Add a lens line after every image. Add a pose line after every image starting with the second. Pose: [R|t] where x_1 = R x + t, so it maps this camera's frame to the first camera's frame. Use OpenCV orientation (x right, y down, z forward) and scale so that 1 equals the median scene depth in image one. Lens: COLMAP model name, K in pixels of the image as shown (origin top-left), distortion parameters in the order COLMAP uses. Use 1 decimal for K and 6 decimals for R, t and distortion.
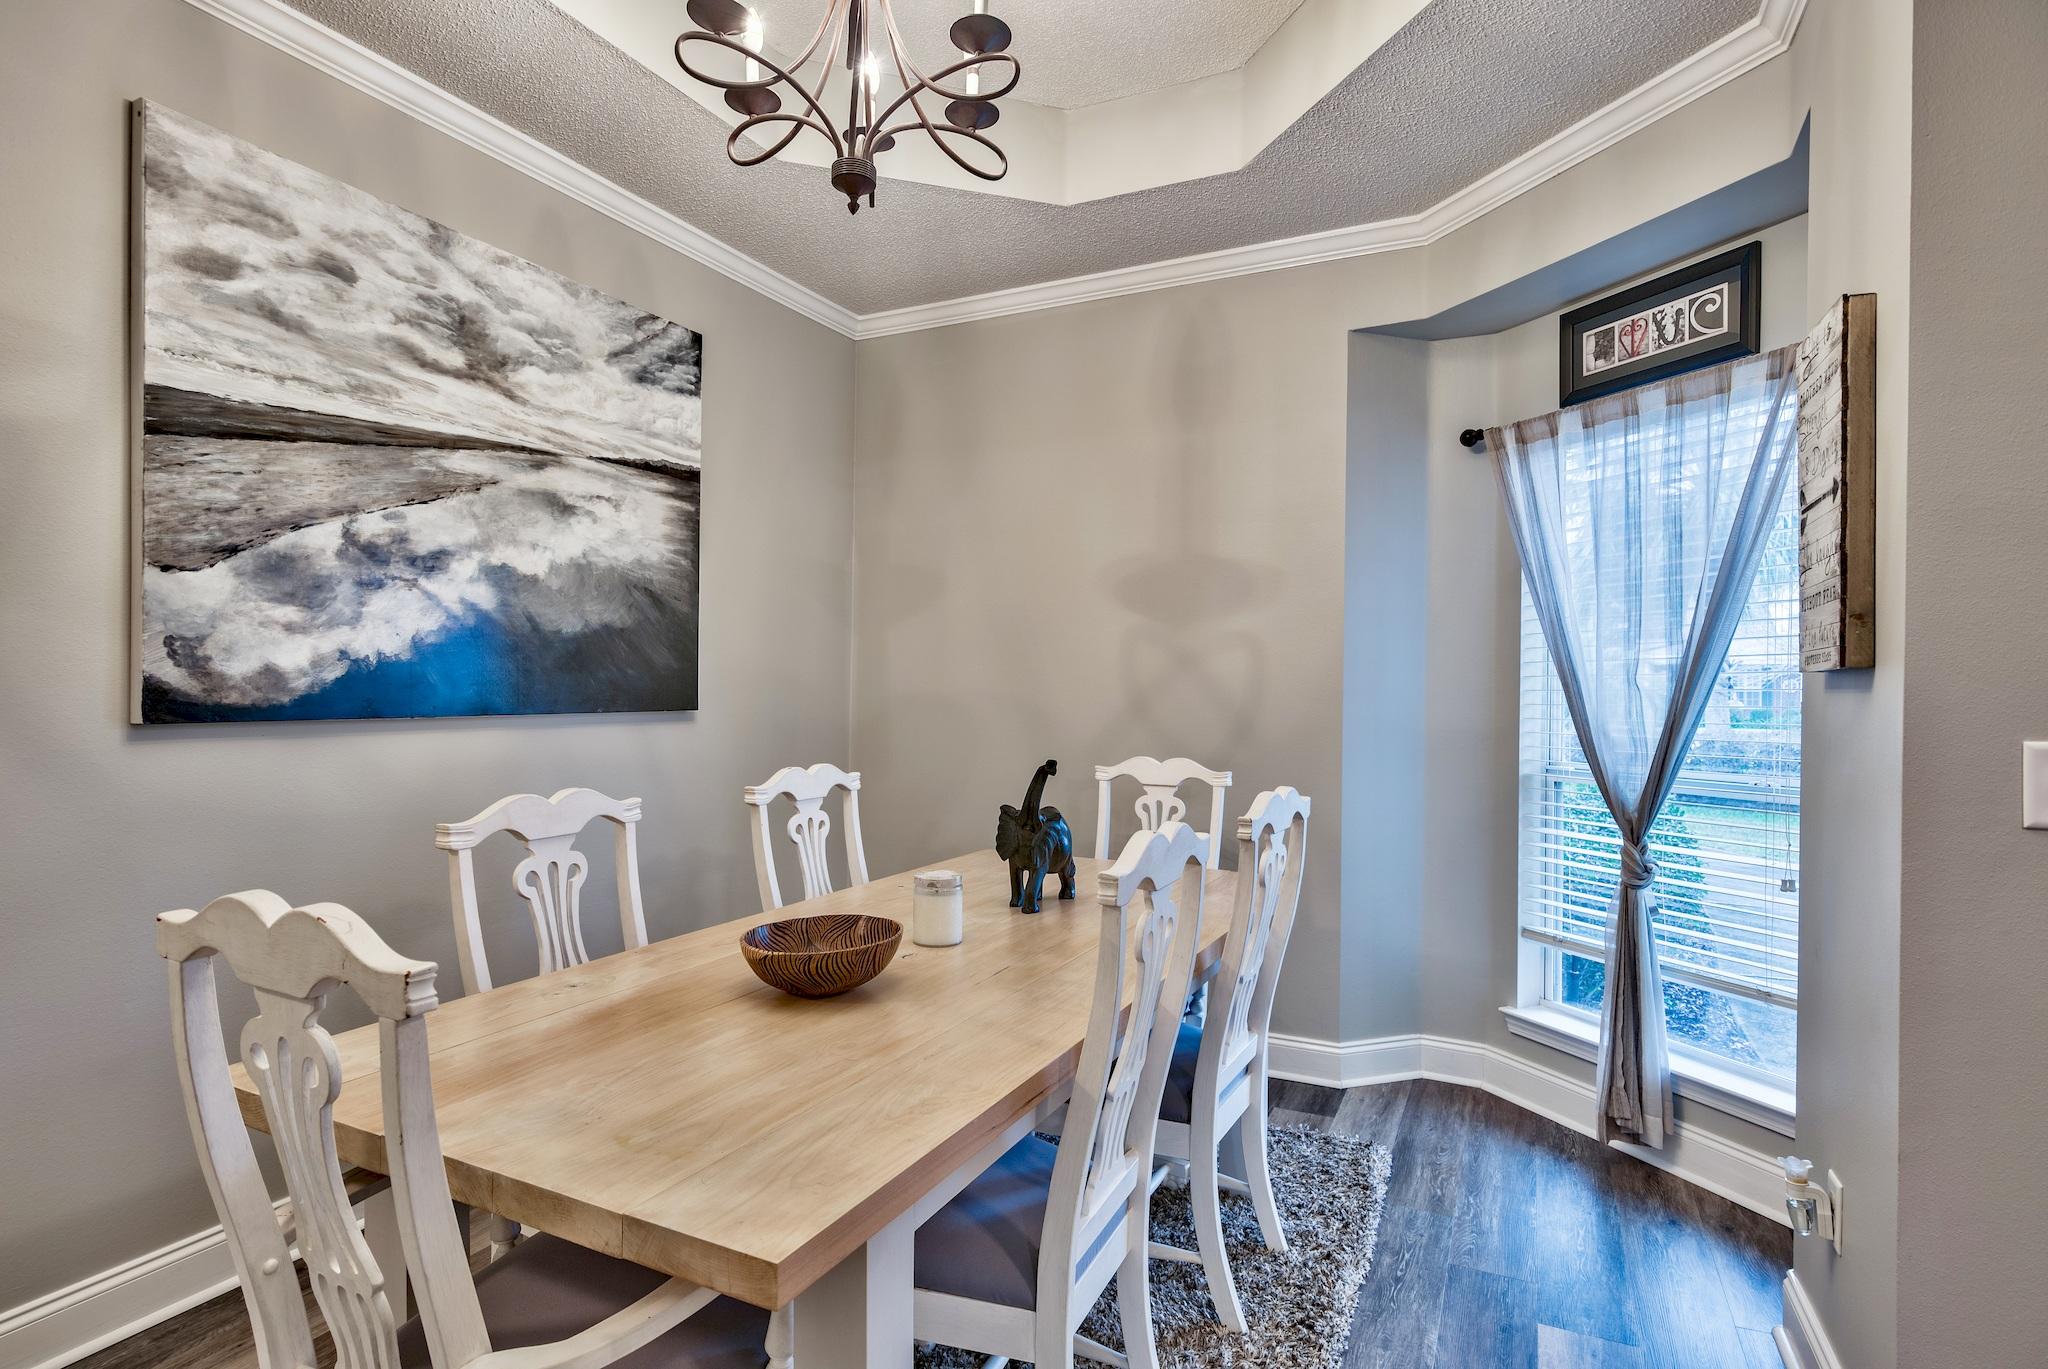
lens RADIAL K [[1069.3, 0, 1022.6], [0, 1069.3, 689.0], [0, 0, 1]] dist [0.002948, -0.001308]
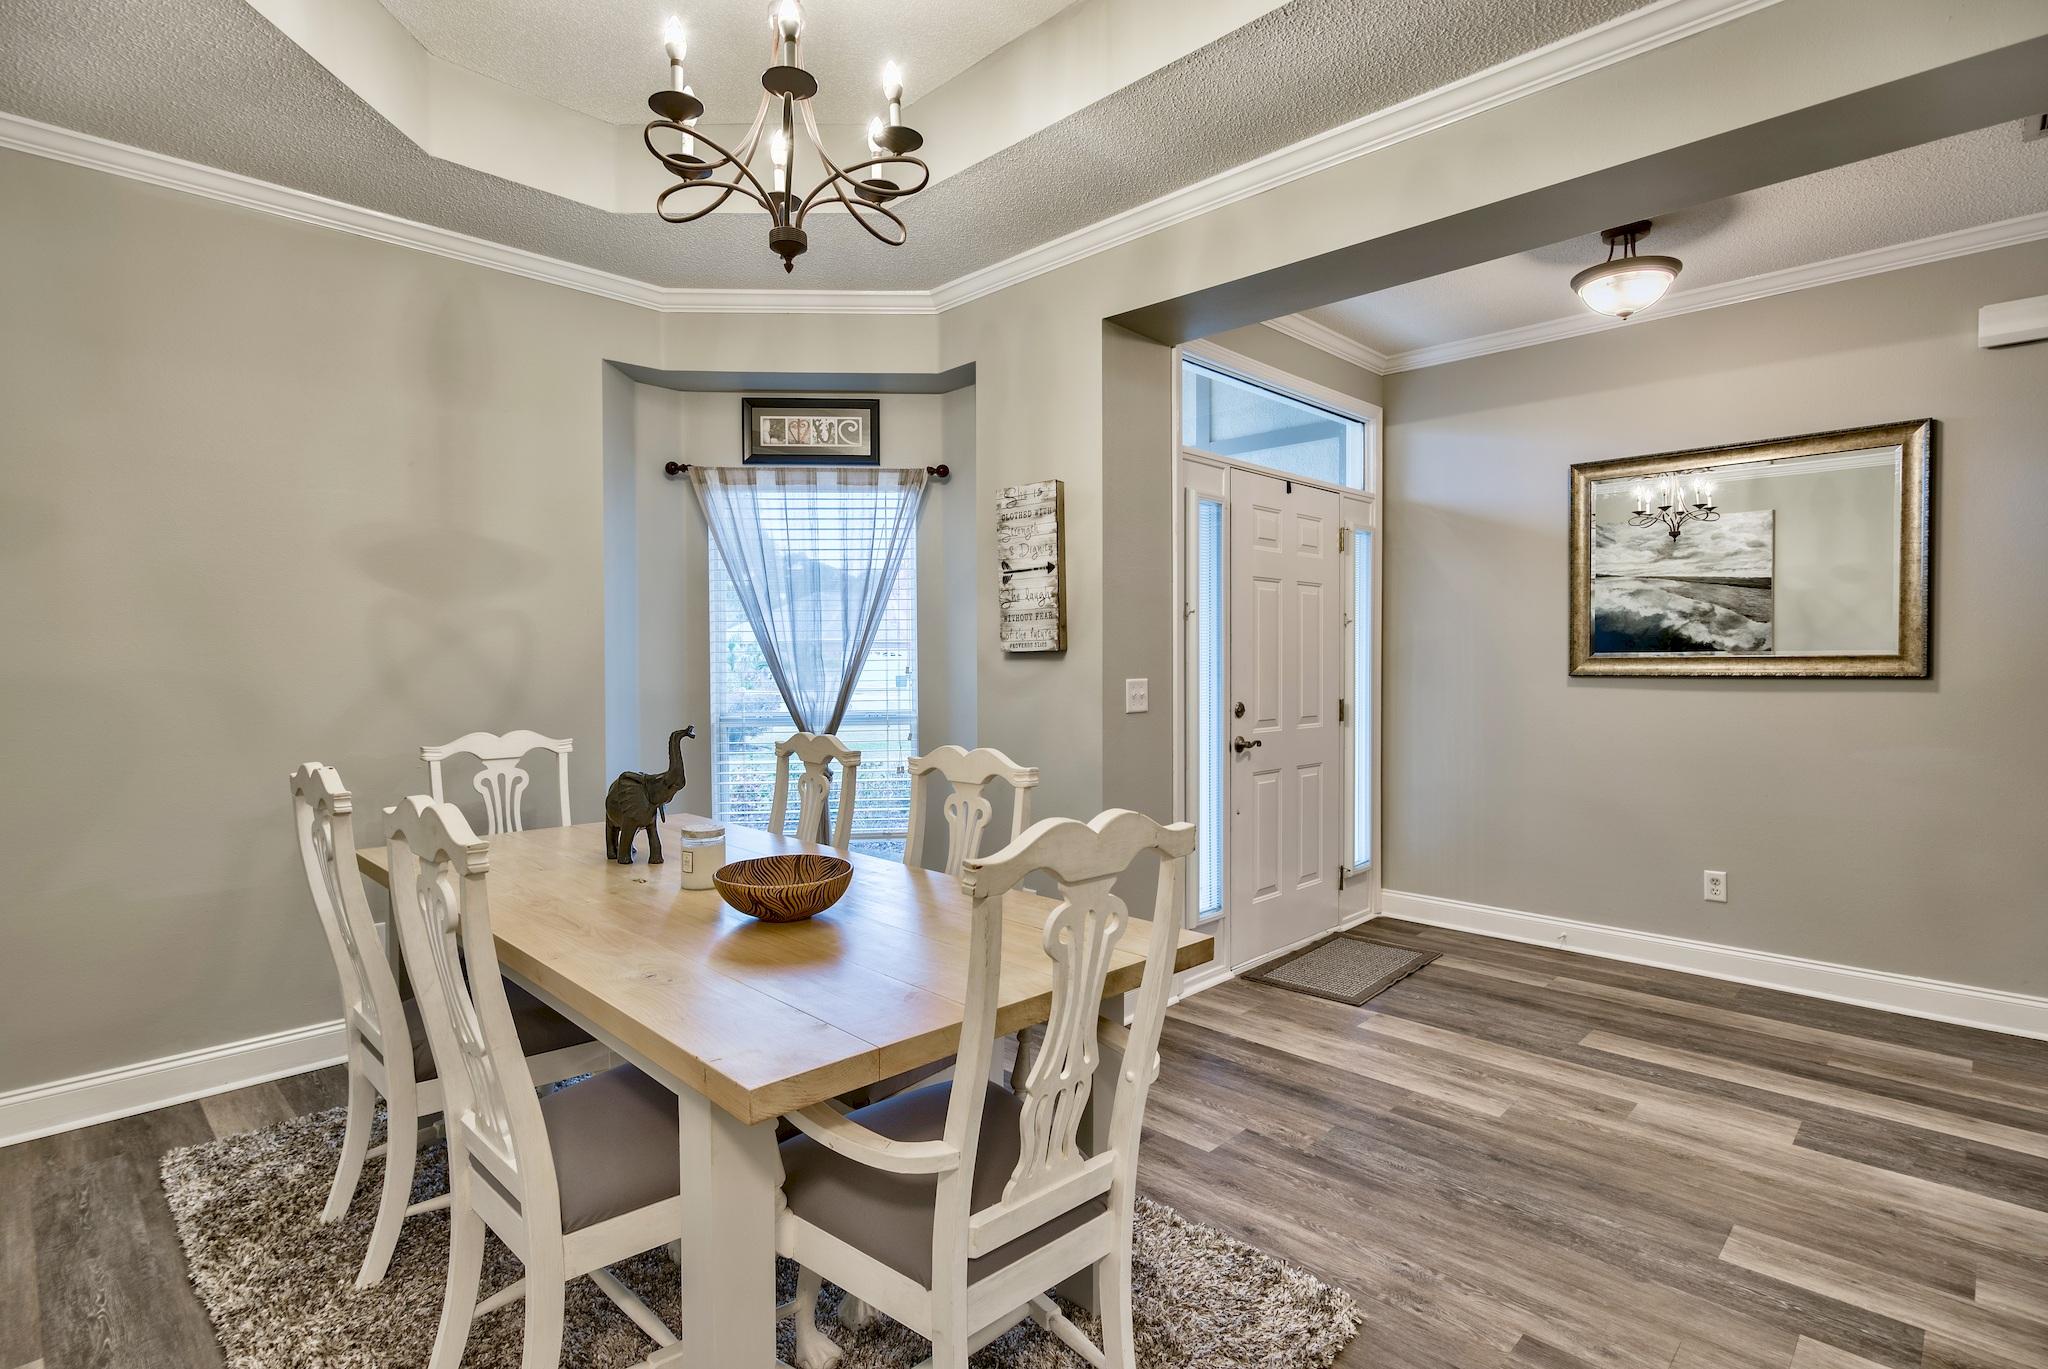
lens RADIAL K [[1019.8, 0, 1026.5], [0, 1019.8, 684.9], [0, 0, 1]] dist [0.002201, 0.000893]
pose [[0.307596, -0.032922, 0.950947, -0.820995], [0.009009, 0.999457, 0.031687, -0.009540], [-0.951474, -0.001180, 0.307726, 0.271568]]
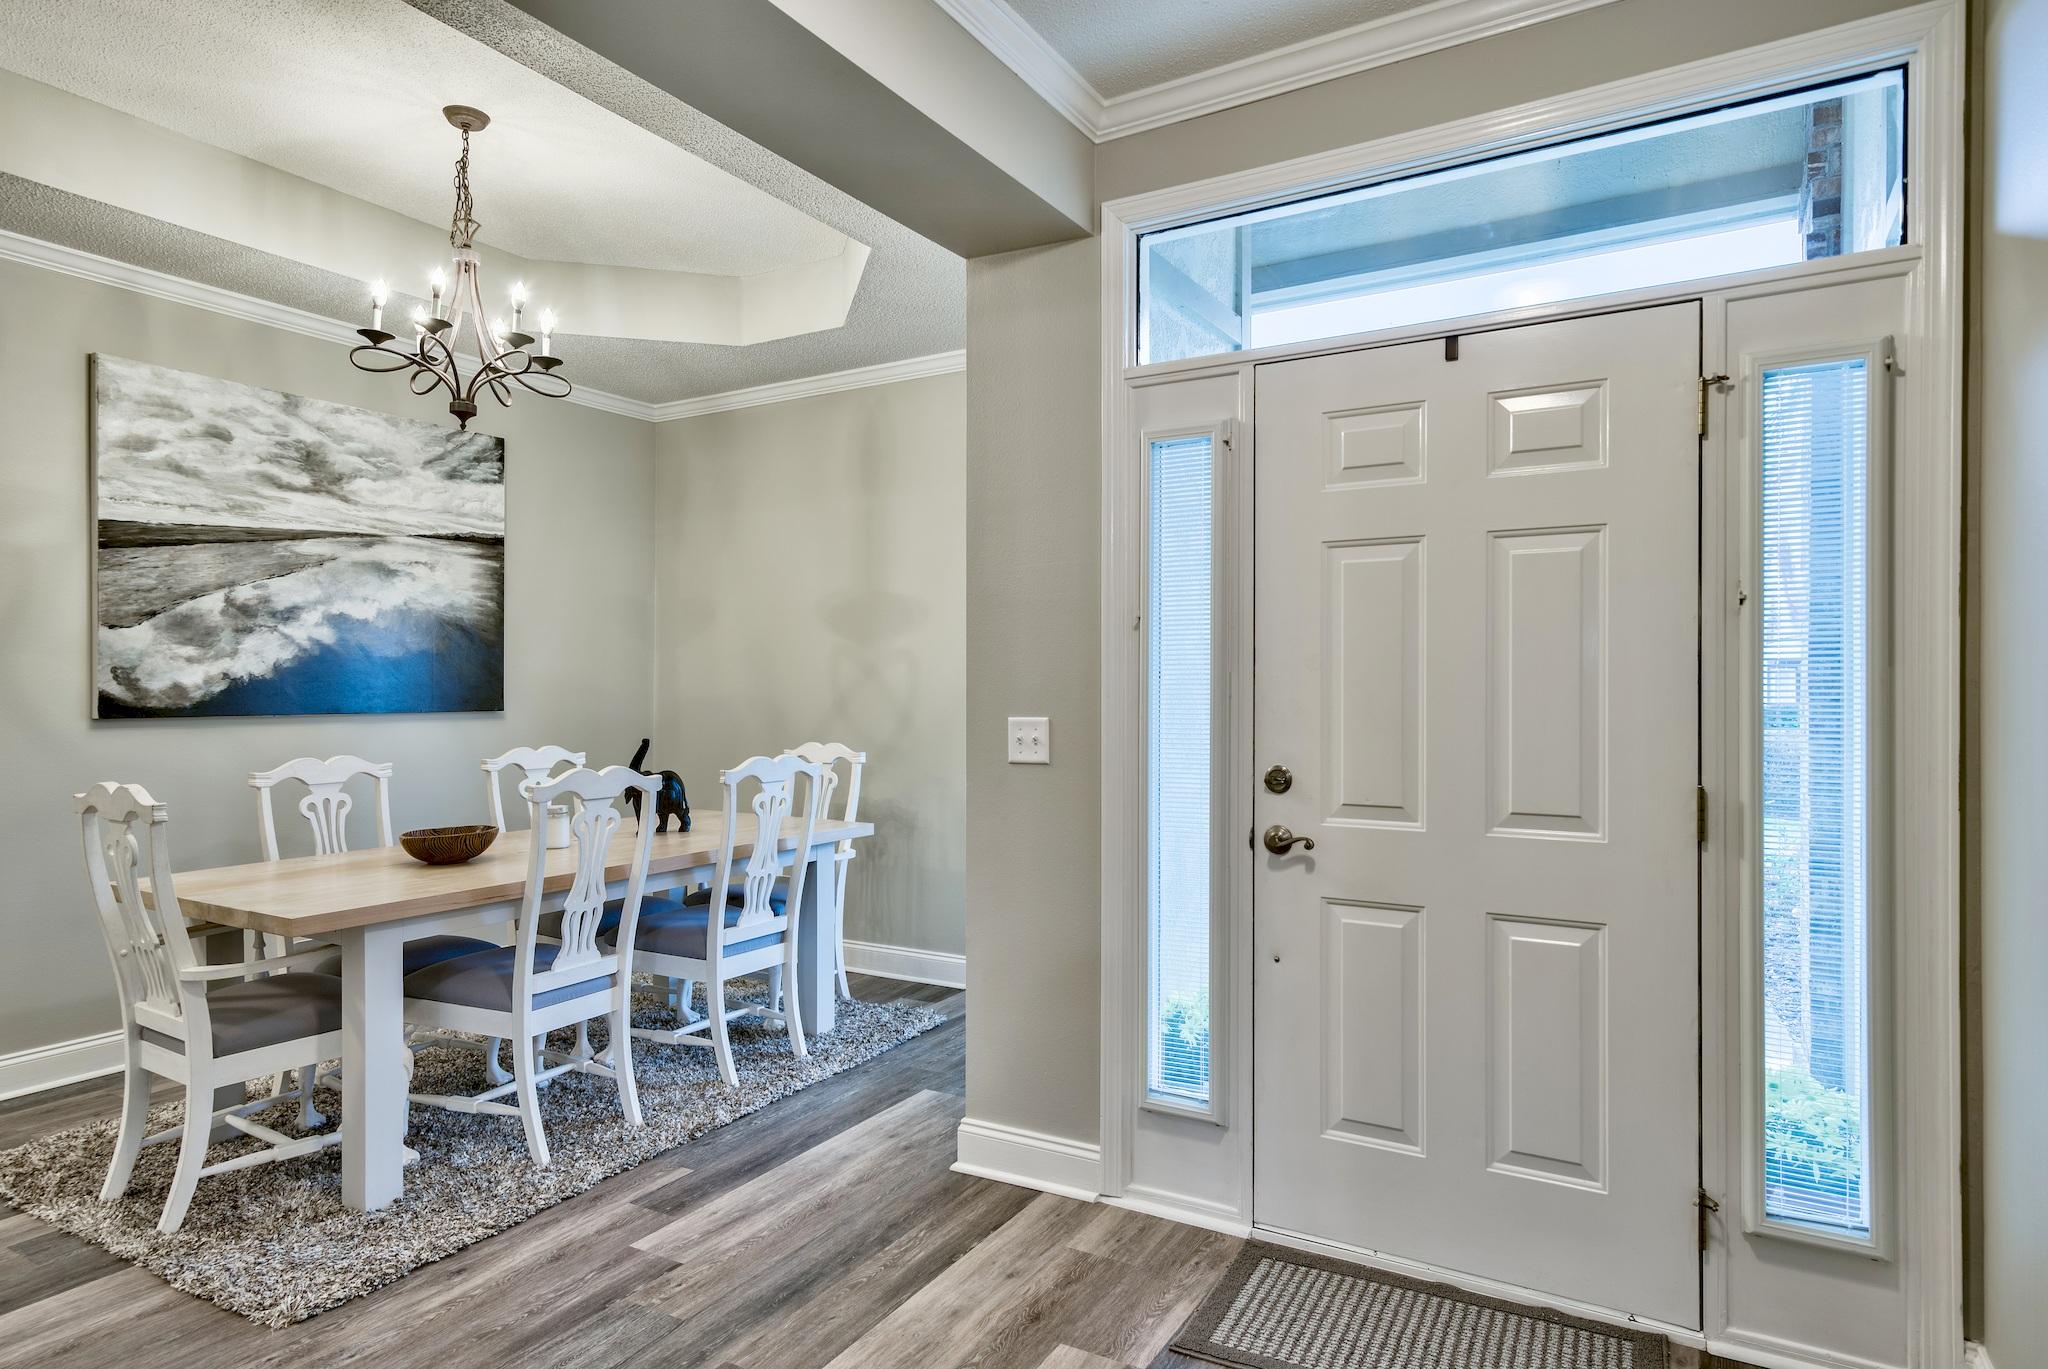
lens RADIAL K [[1189.5, 0, 1019.1], [0, 1189.5, 685.7], [0, 0, 1]] dist [0.012935, 0.000633]
pose [[0.996626, -0.009046, -0.081577, 0.637828], [0.008551, 0.999943, -0.006419, 0.003767], [0.081631, 0.005700, 0.996646, -0.627625]]
